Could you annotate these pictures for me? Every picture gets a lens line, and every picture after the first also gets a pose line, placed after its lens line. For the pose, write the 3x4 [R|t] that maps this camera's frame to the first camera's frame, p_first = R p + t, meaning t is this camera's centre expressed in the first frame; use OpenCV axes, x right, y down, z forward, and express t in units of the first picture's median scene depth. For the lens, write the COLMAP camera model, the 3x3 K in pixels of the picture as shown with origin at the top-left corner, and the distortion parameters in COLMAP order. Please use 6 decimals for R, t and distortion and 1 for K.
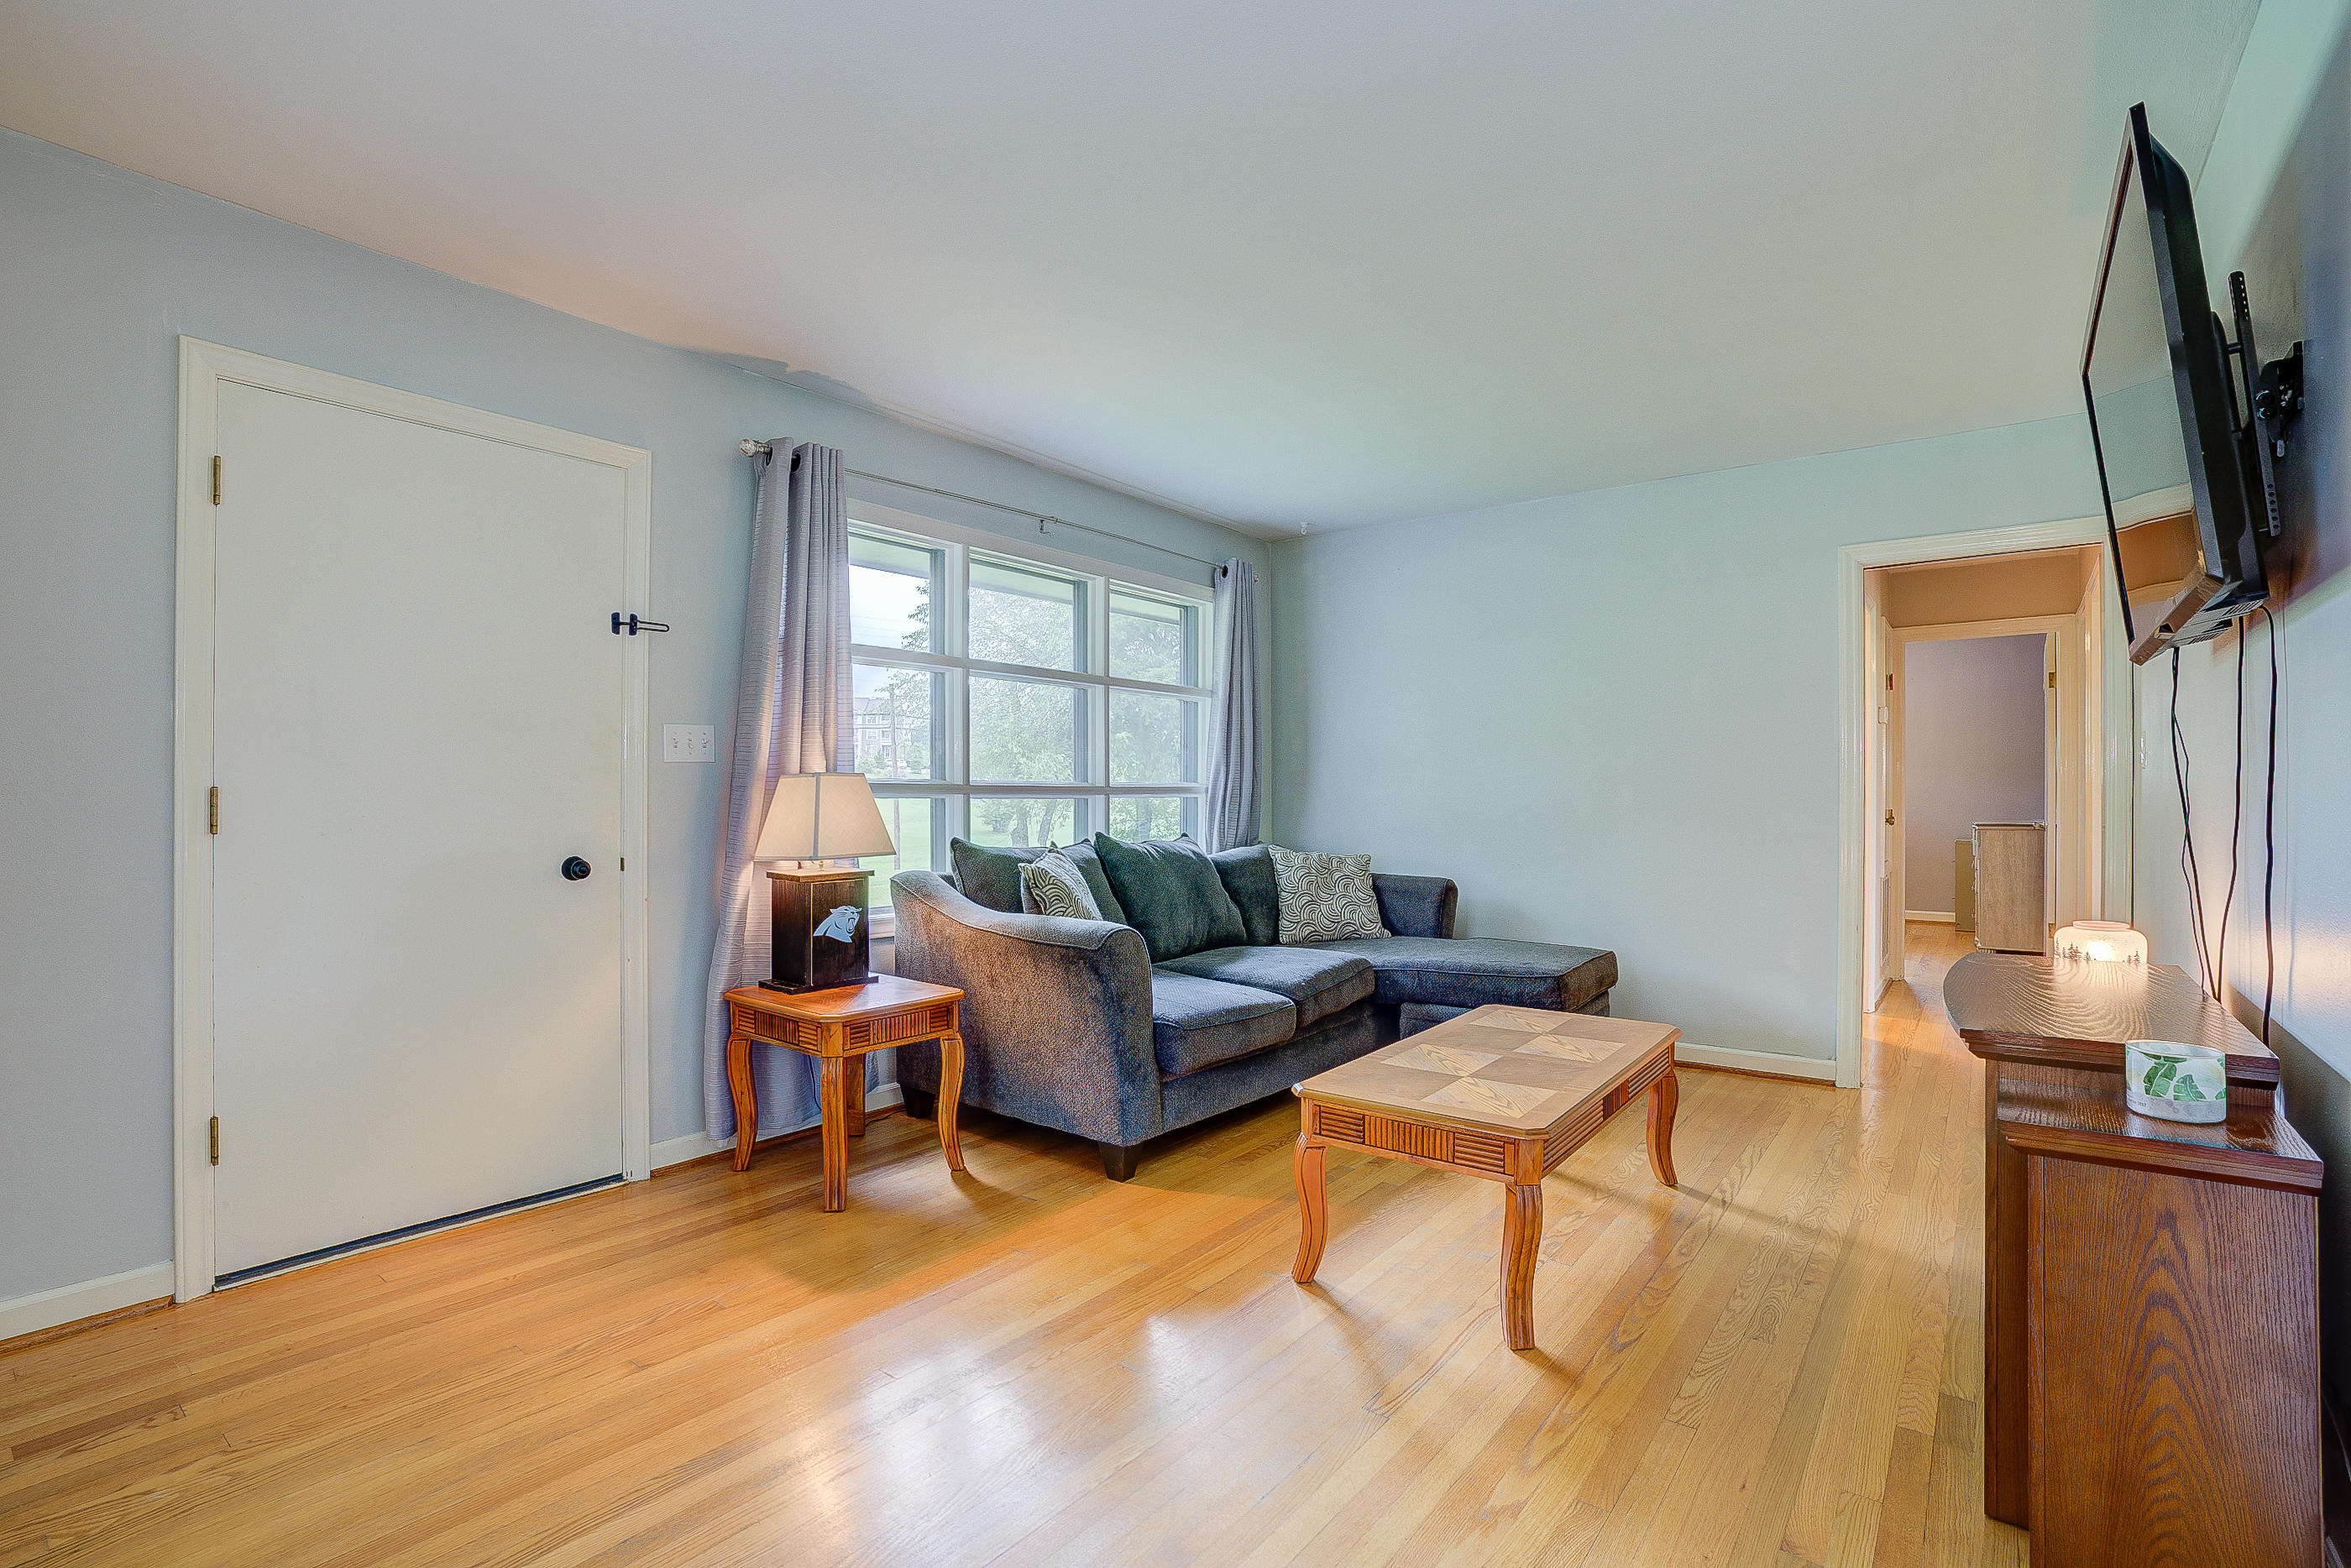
lens RADIAL K [[1094.4, 0, 1177.0], [0, 1094.4, 792.1], [0, 0, 1]] dist [-0.073385, 0.027131]
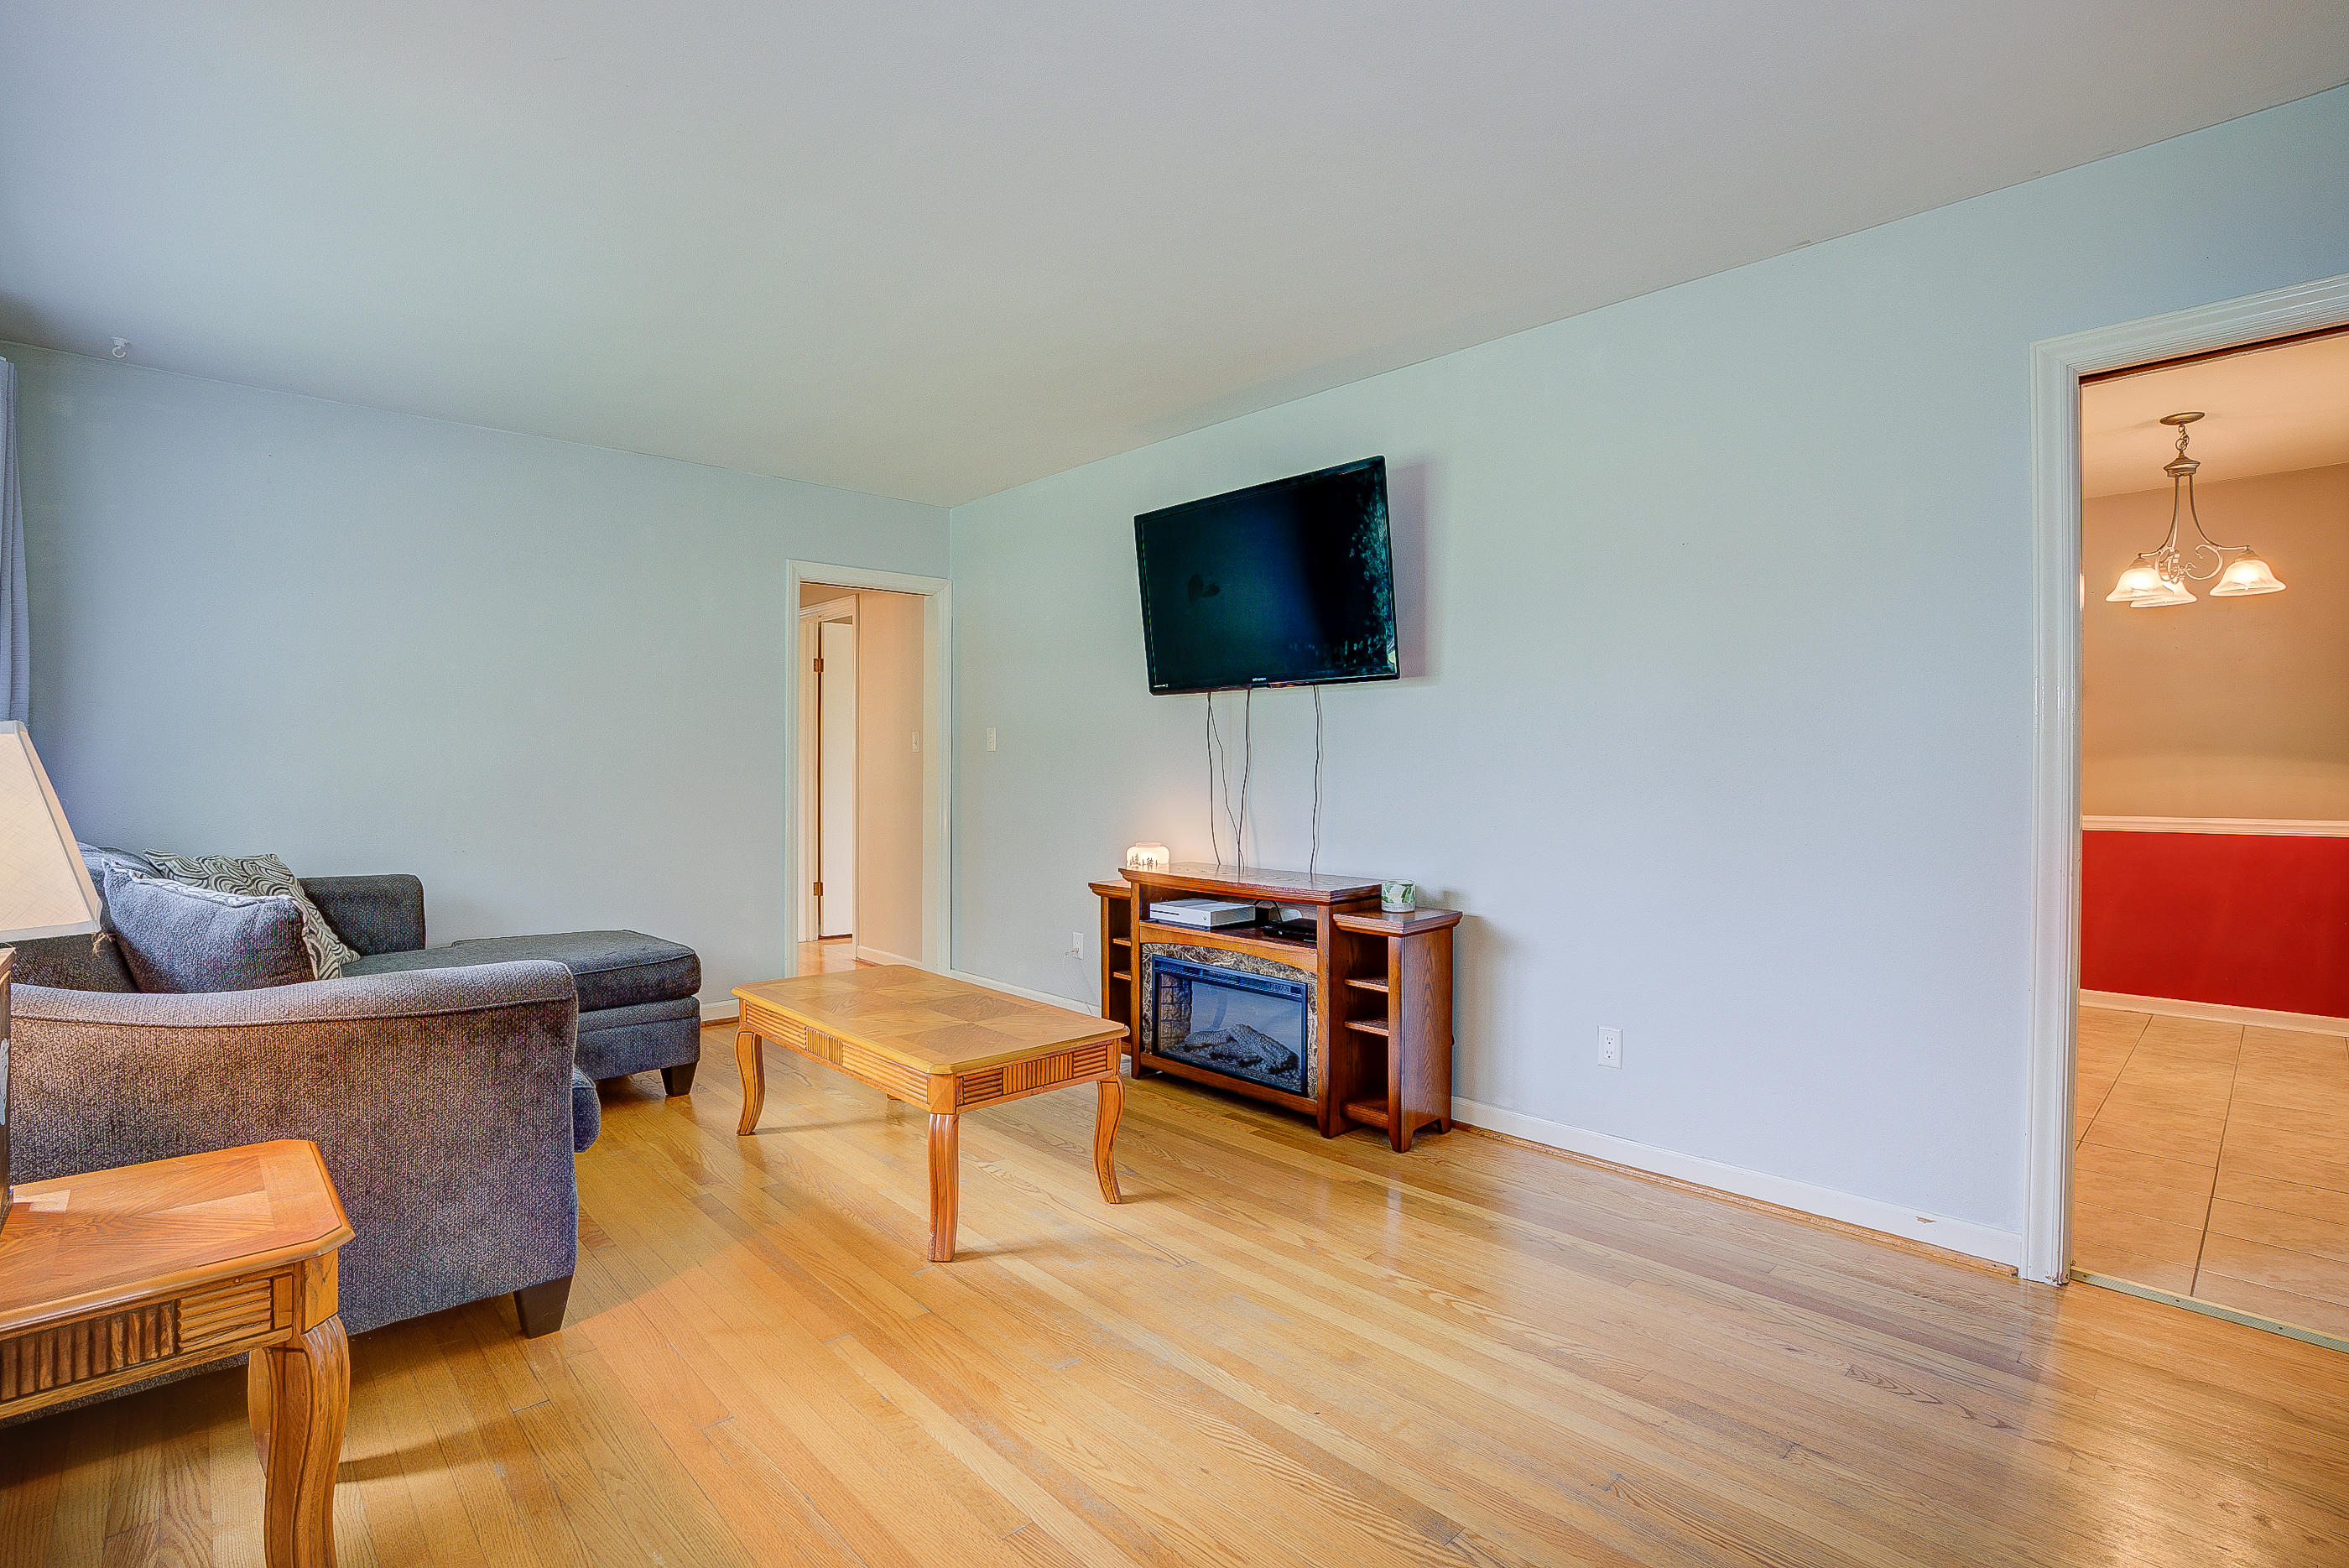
lens RADIAL K [[1093.6, 0, 1176.0], [0, 1093.6, 792.1], [0, 0, 1]] dist [-0.073385, 0.027131]
pose [[0.148520, -0.024478, 0.988606, -0.825764], [-0.004059, 0.999670, 0.025361, -0.002364], [-0.988901, -0.007780, 0.148372, 0.650152]]
